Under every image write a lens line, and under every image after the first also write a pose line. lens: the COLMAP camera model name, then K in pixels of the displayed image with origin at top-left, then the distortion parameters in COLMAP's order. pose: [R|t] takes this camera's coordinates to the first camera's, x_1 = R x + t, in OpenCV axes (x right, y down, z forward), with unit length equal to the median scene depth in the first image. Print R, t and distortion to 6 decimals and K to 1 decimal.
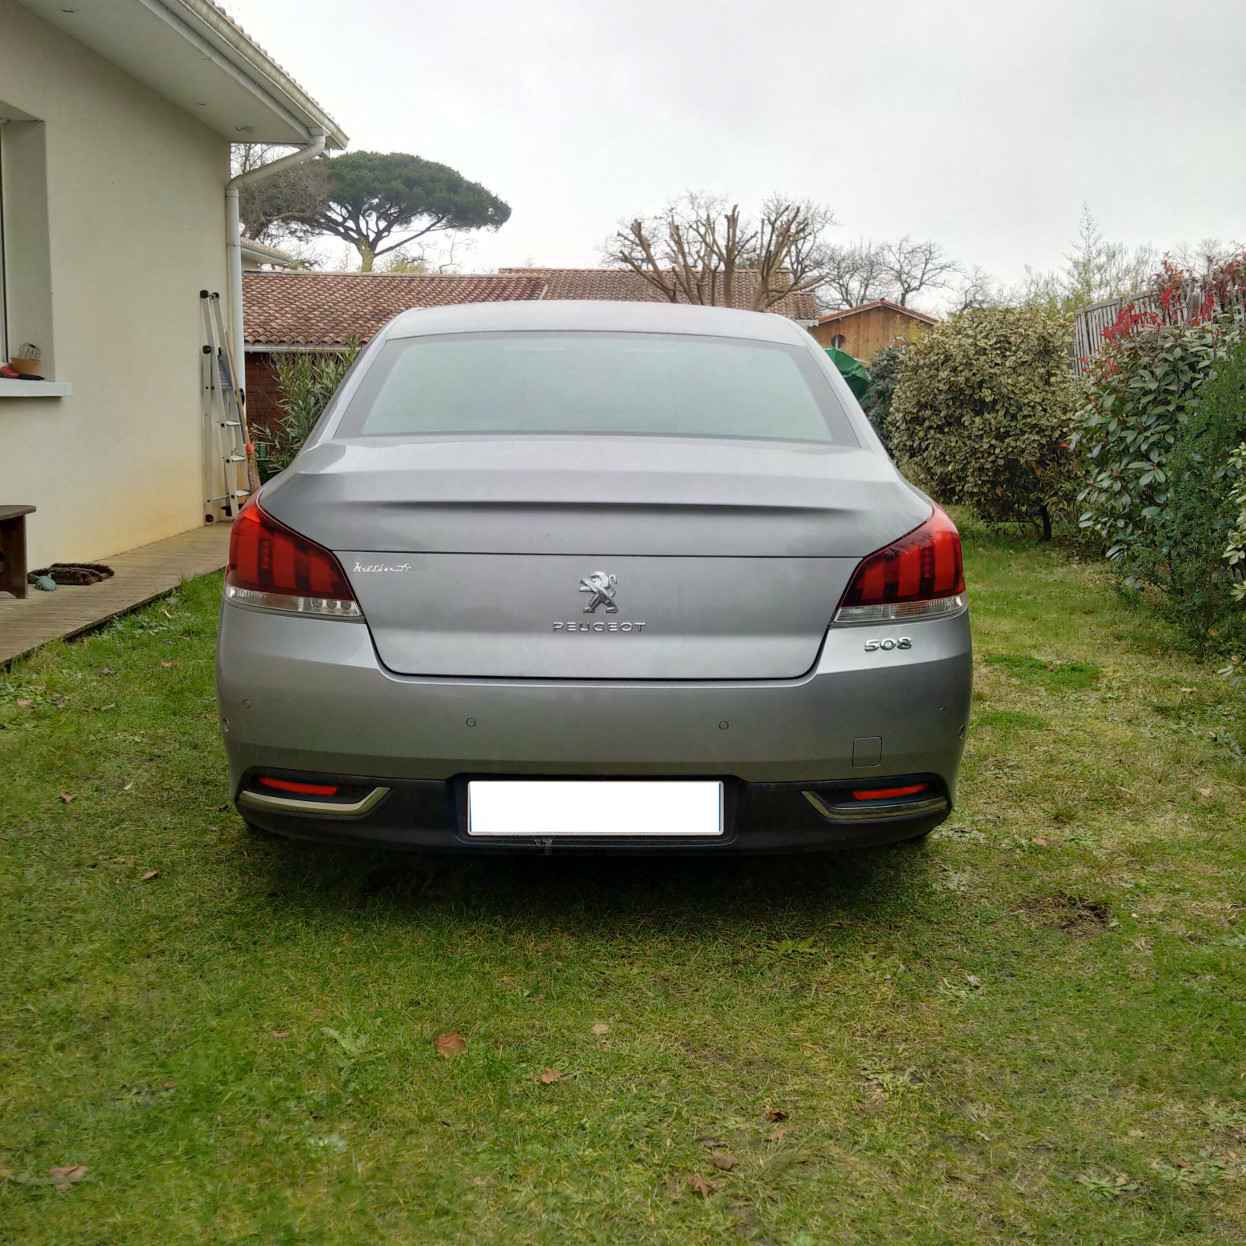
lens RADIAL K [[1529.0, 0, 623.0], [0, 1529.0, 623.0], [0, 0, 1]] dist [0.180260, -0.490055]
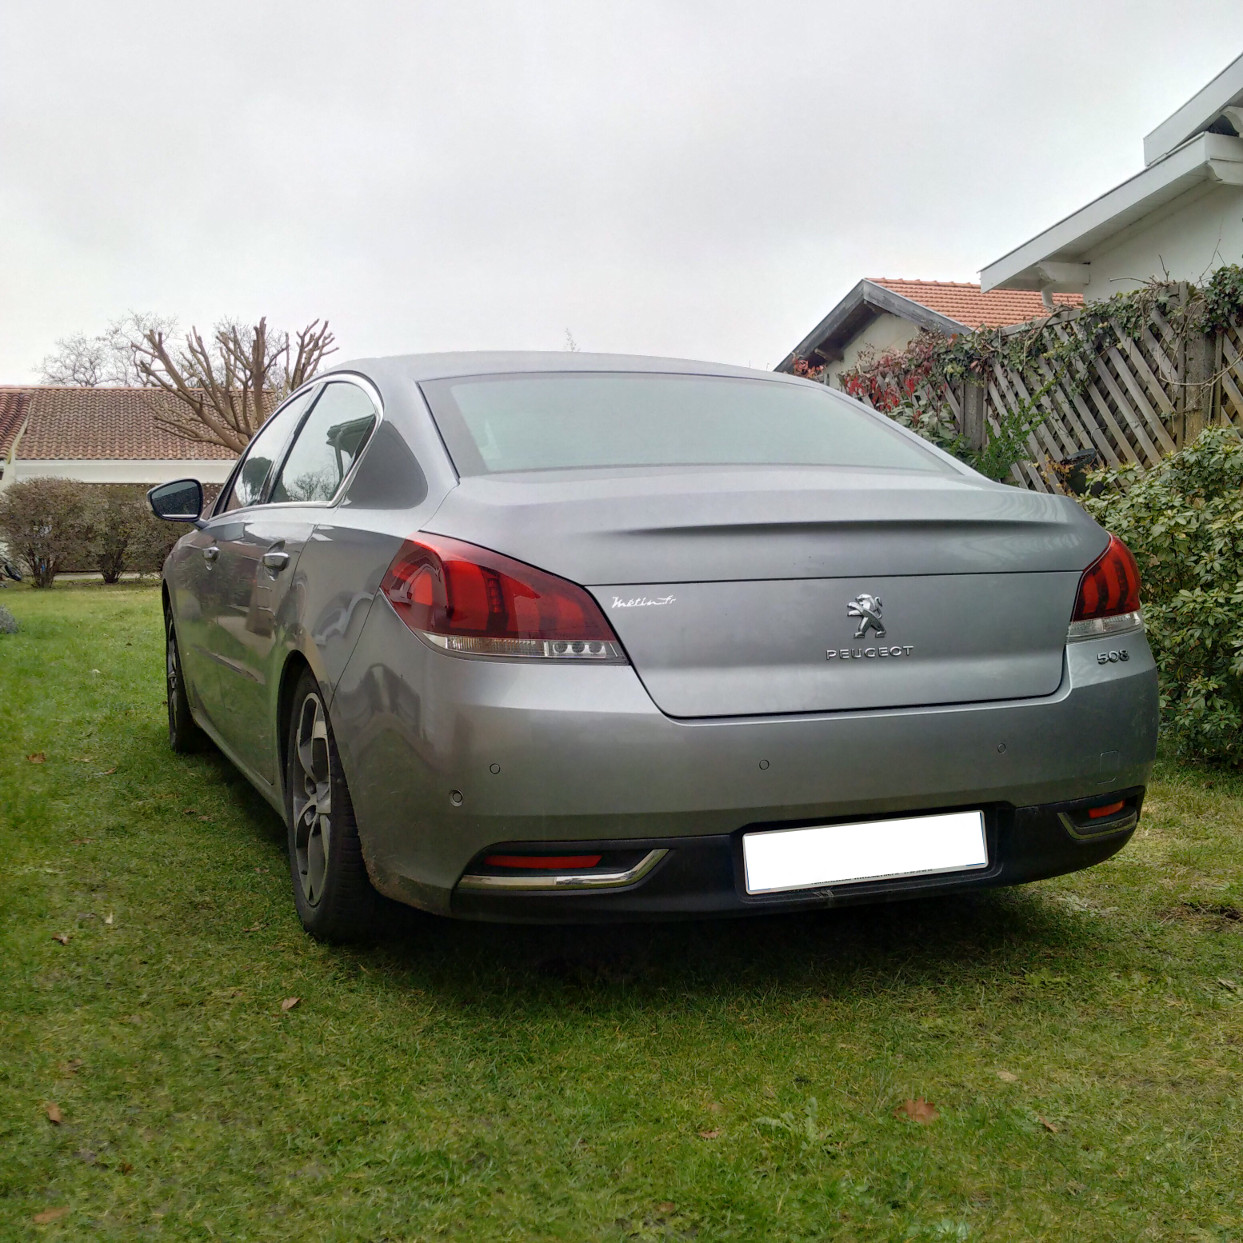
lens RADIAL K [[1525.3, 0, 621.5], [0, 1525.3, 621.5], [0, 0, 1]] dist [0.180260, -0.490055]
pose [[0.934613, -0.049132, 0.352255, -0.476024], [0.077748, 0.994682, -0.067547, 0.034123], [-0.347063, 0.090518, 0.933463, 0.174119]]
